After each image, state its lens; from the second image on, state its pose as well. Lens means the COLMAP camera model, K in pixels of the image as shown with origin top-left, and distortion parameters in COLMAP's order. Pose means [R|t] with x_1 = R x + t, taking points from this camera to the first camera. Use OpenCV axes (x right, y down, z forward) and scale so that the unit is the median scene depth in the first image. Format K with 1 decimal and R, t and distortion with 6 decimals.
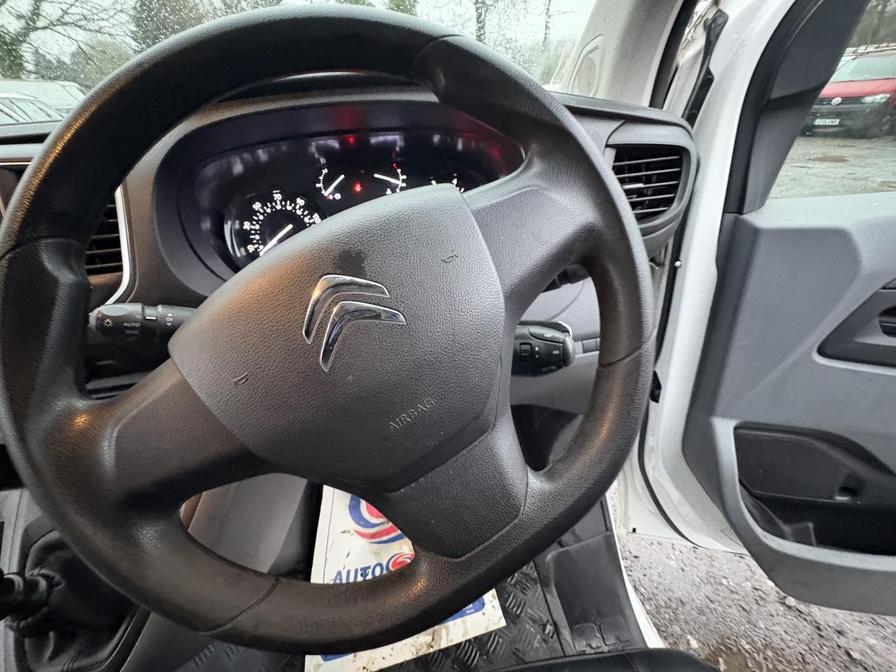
lens RADIAL K [[356.0, 0, 451.3], [0, 356.0, 339.2], [0, 0, 1]] dist [-0.004106, 0.000837]
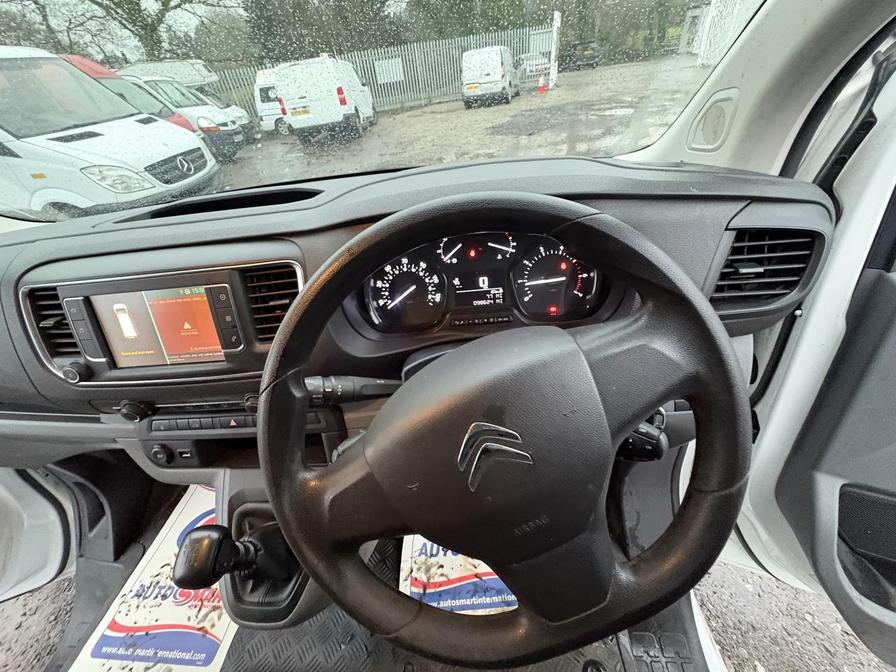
lens RADIAL K [[356.0, 0, 449.9], [0, 356.0, 337.4], [0, 0, 1]] dist [-0.004106, 0.000837]
pose [[0.976957, 0.075660, -0.199577, -0.087938], [-0.055836, 0.993097, 0.103157, -0.276657], [0.206004, -0.089636, 0.974437, -0.138776]]
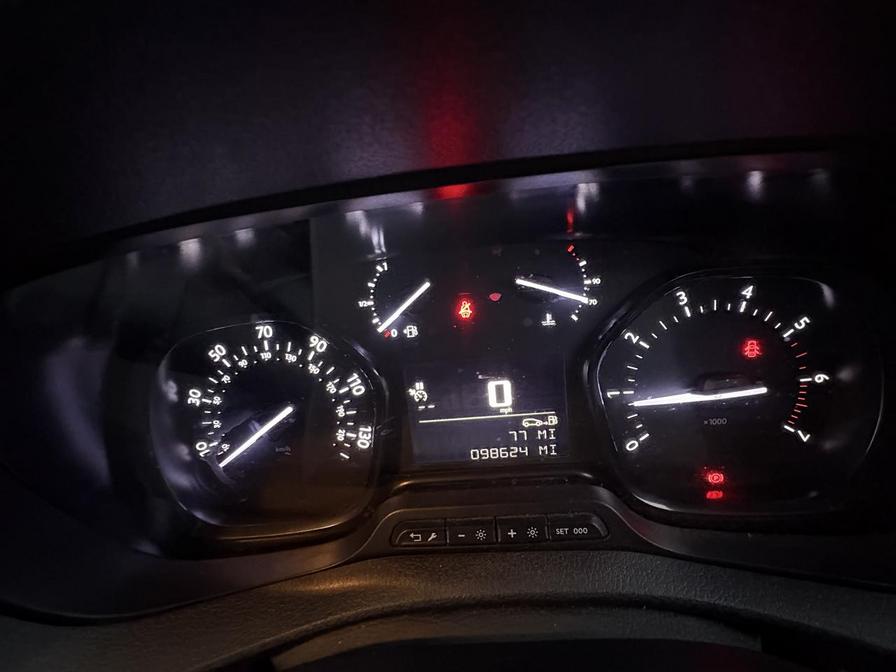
lens RADIAL K [[356.0, 0, 452.6], [0, 356.0, 339.2], [0, 0, 1]] dist [-0.004106, 0.000837]
pose [[0.982655, 0.044397, -0.180048, -0.209455], [-0.052278, 0.997860, -0.039263, -0.384214], [0.177920, 0.047995, 0.982874, 0.642384]]
